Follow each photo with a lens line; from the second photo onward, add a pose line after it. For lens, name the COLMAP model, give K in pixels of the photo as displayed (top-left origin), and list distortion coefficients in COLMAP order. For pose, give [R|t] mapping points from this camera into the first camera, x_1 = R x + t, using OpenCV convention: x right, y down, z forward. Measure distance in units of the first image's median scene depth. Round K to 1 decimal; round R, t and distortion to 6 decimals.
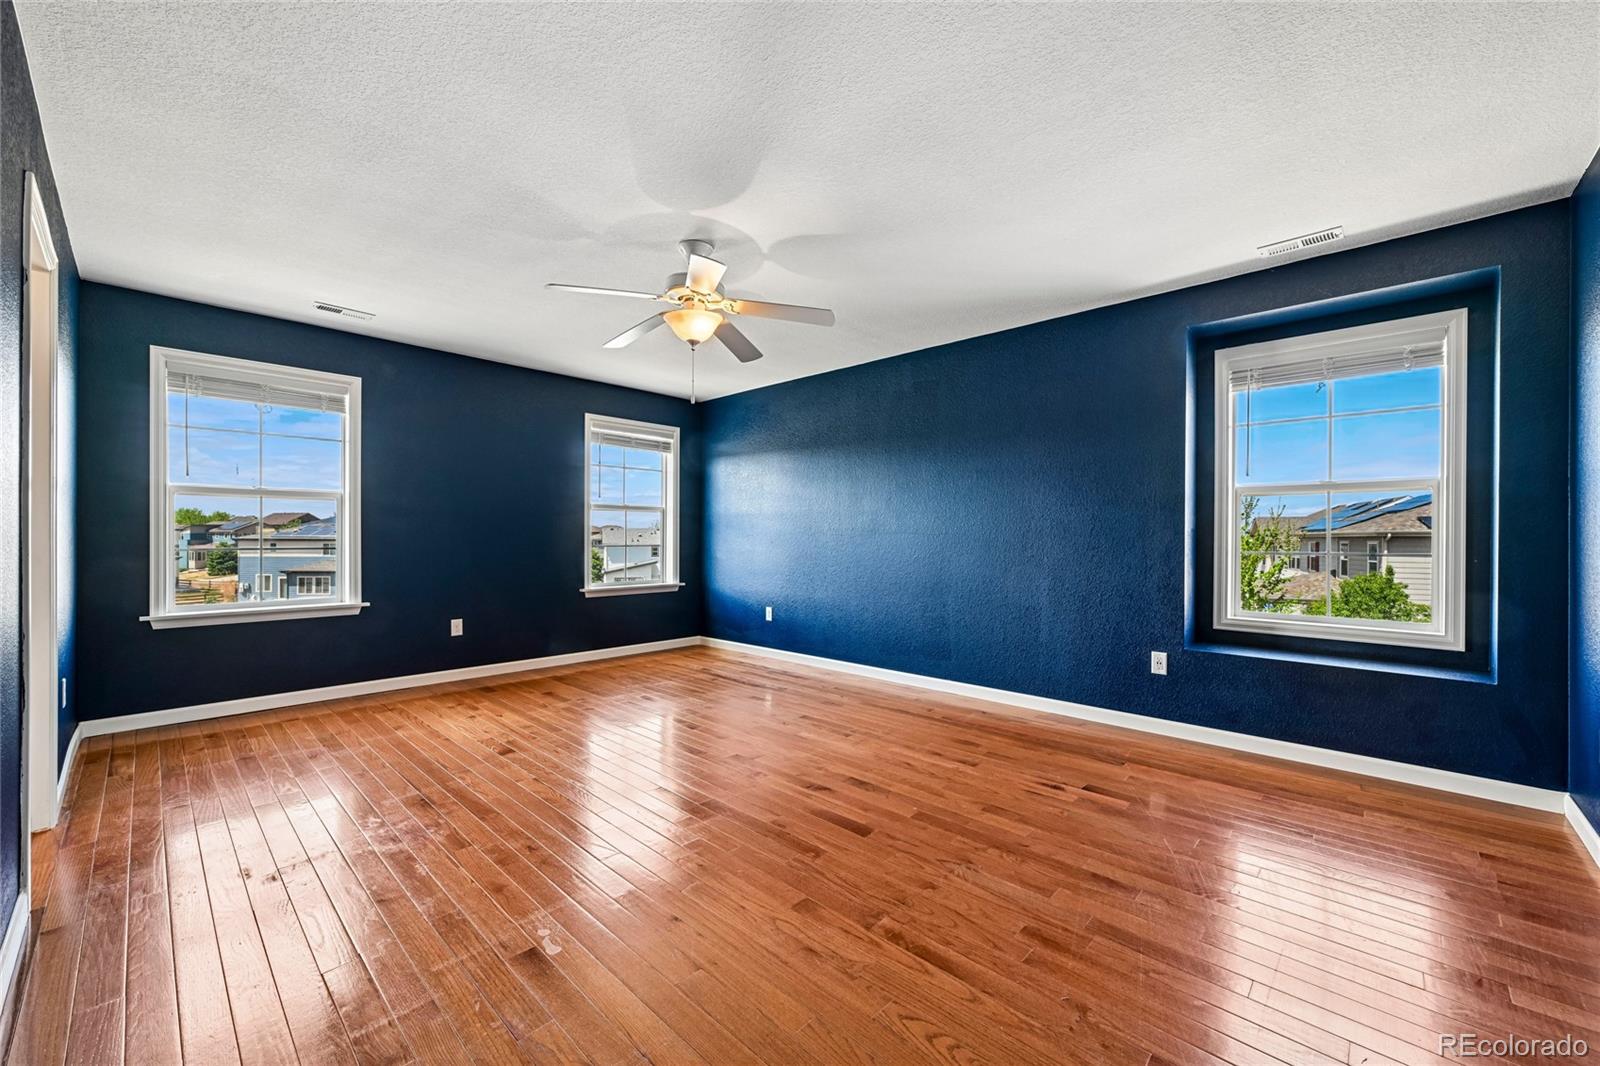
lens RADIAL K [[620.9, 0, 799.3], [0, 620.9, 541.5], [0, 0, 1]] dist [0.001032, 0.000078]
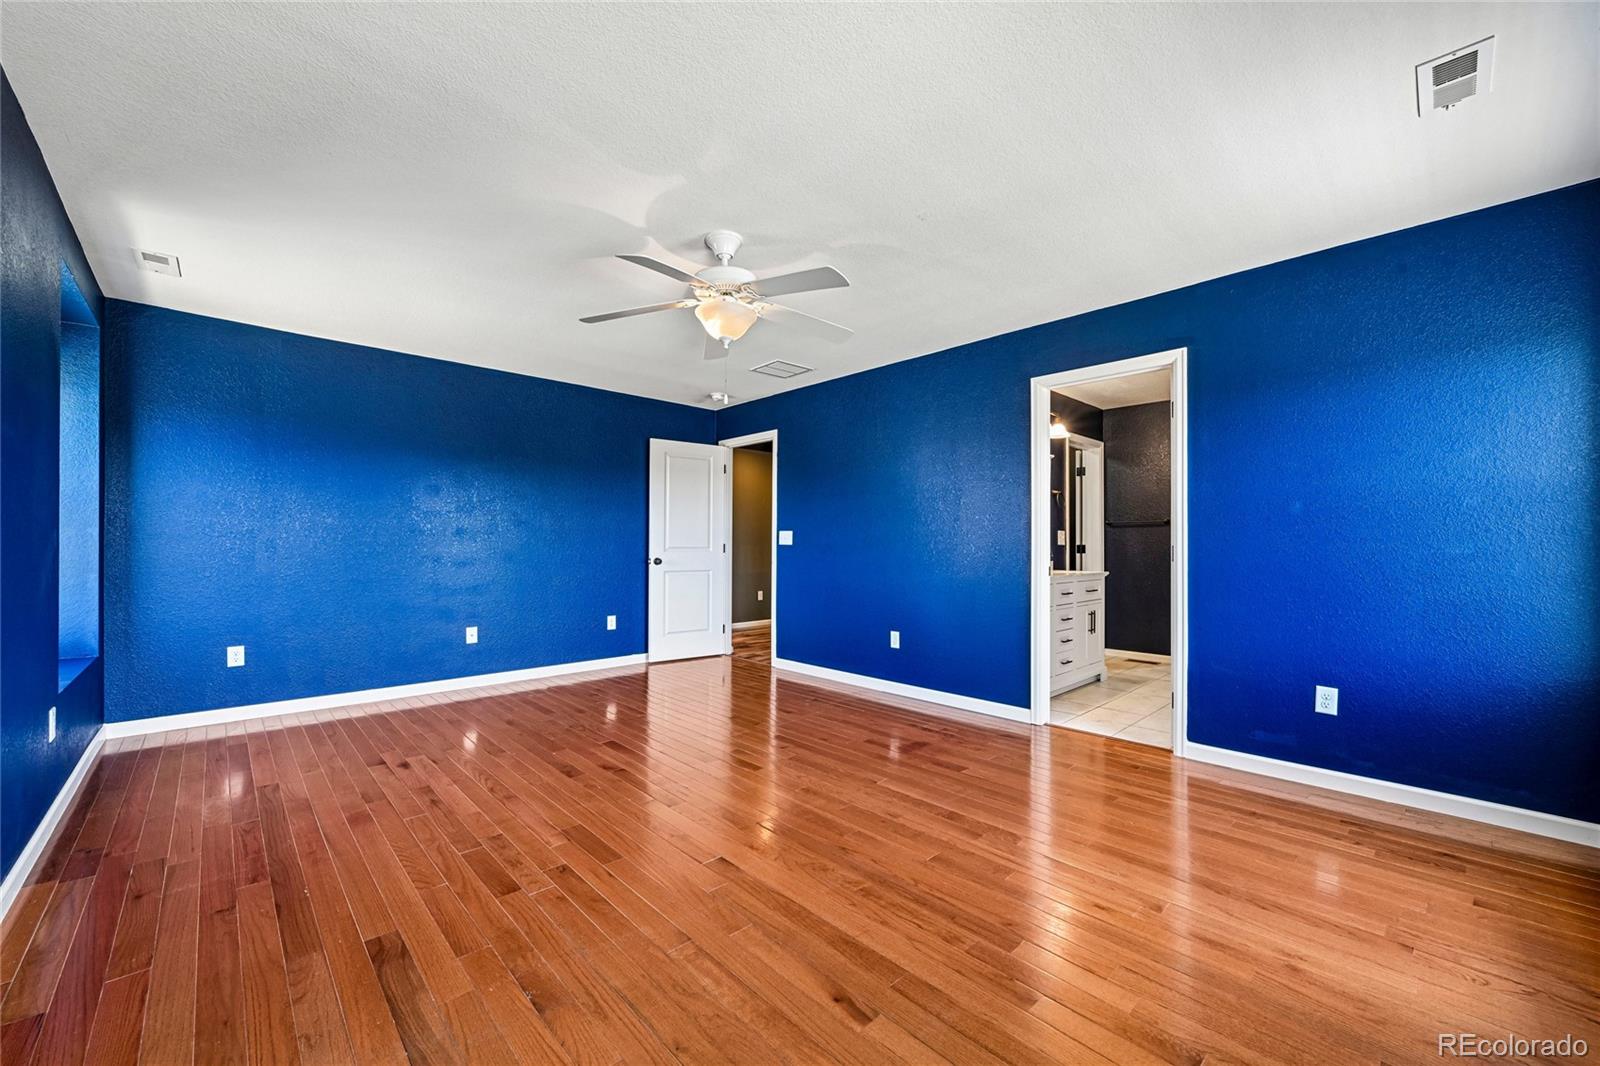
lens RADIAL K [[620.9, 0, 797.1], [0, 620.9, 537.4], [0, 0, 1]] dist [0.001032, 0.000078]
pose [[-0.997936, -0.006861, 0.063842, -0.322272], [-0.006902, 0.999976, -0.000412, -0.018905], [-0.063838, -0.000852, -0.997960, 1.826934]]
